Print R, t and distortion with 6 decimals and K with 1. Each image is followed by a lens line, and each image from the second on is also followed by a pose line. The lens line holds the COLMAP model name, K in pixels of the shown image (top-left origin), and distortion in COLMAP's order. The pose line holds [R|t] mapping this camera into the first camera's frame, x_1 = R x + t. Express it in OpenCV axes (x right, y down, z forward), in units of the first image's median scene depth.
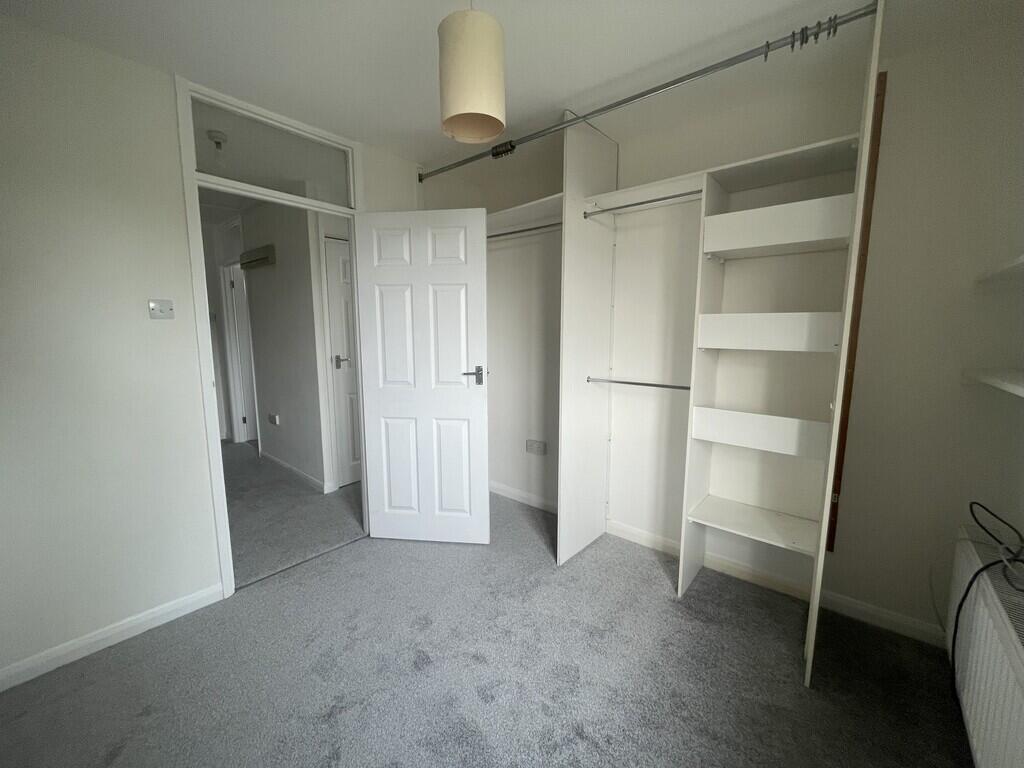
lens RADIAL K [[412.3, 0, 511.3], [0, 412.3, 379.1], [0, 0, 1]] dist [-0.001885, -0.000524]
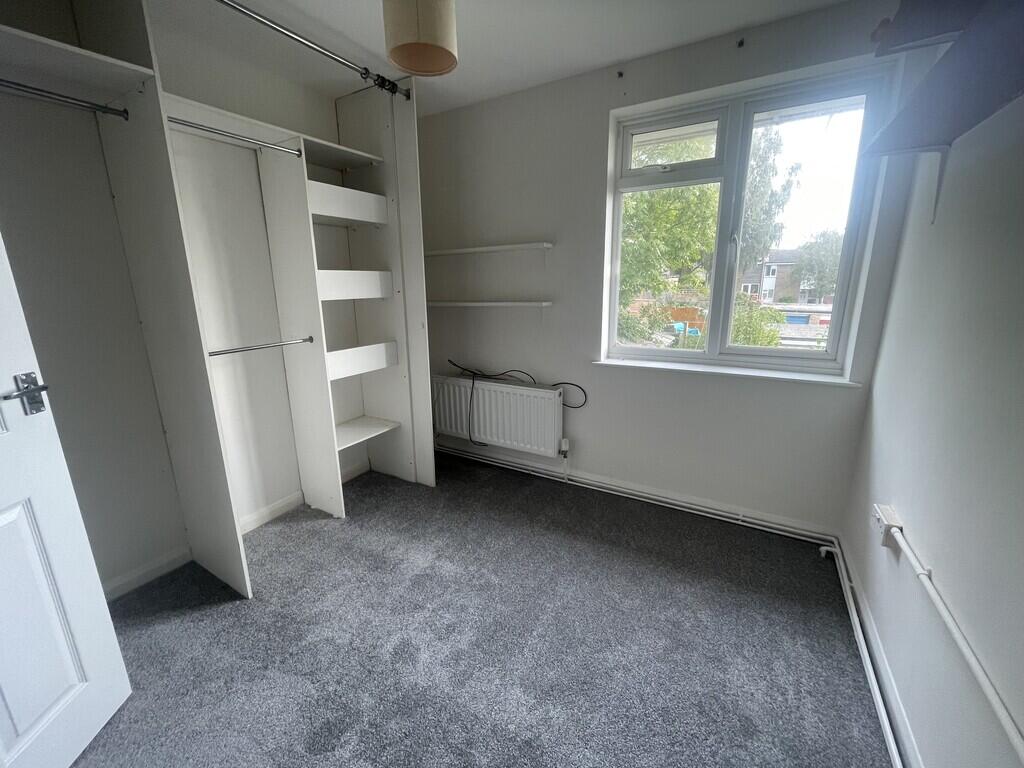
lens RADIAL K [[412.3, 0, 511.3], [0, 412.3, 379.1], [0, 0, 1]] dist [-0.001885, -0.000524]
pose [[-0.180620, -0.221924, 0.958189, -0.726274], [0.151980, 0.956213, 0.250116, -0.068838], [-0.971740, 0.190802, -0.138983, 0.651562]]
